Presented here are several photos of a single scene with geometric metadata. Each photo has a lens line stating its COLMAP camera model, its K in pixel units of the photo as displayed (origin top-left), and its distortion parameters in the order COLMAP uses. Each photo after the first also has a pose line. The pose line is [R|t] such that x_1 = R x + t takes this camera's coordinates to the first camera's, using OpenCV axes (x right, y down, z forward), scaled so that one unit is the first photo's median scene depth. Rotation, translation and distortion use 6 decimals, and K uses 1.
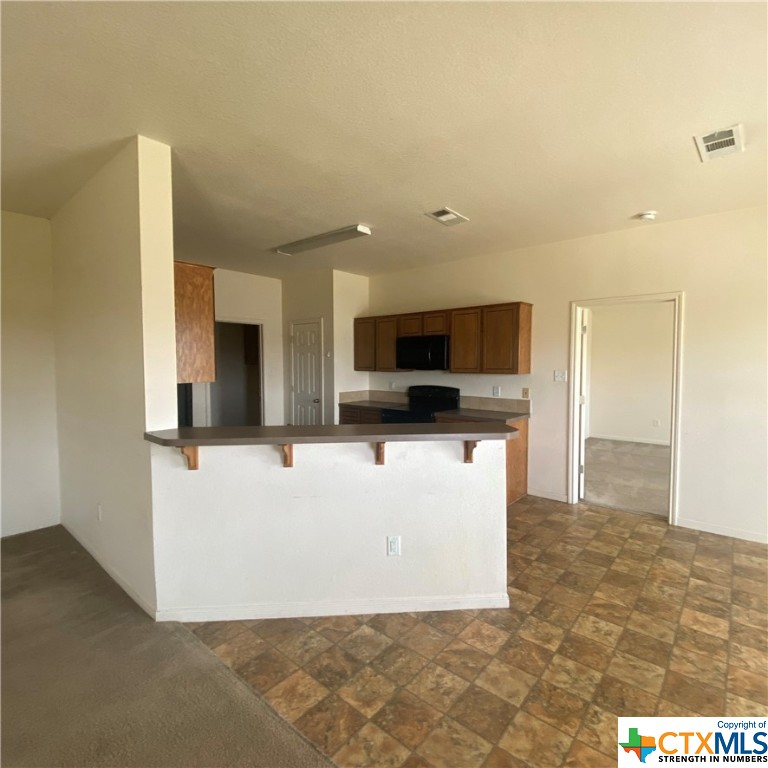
lens RADIAL K [[414.6, 0, 385.9], [0, 414.6, 379.7], [0, 0, 1]] dist [0.020340, -0.017966]
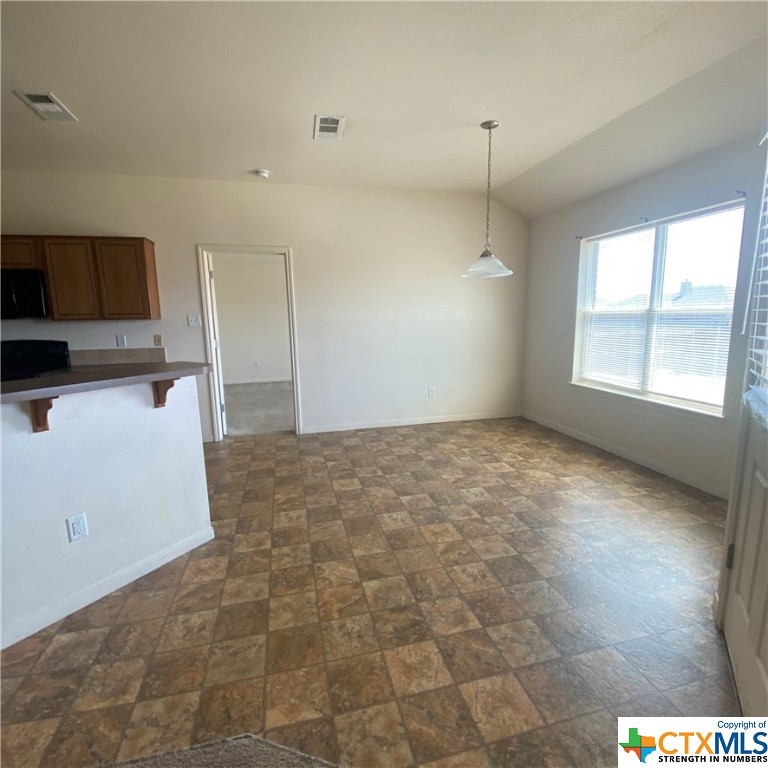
lens RADIAL K [[414.6, 0, 380.7], [0, 414.6, 380.1], [0, 0, 1]] dist [0.020340, -0.017966]
pose [[0.590155, -0.134283, 0.796043, -0.242067], [0.053310, 0.990399, 0.127546, 0.053833], [-0.805528, -0.032834, 0.591648, 0.076485]]
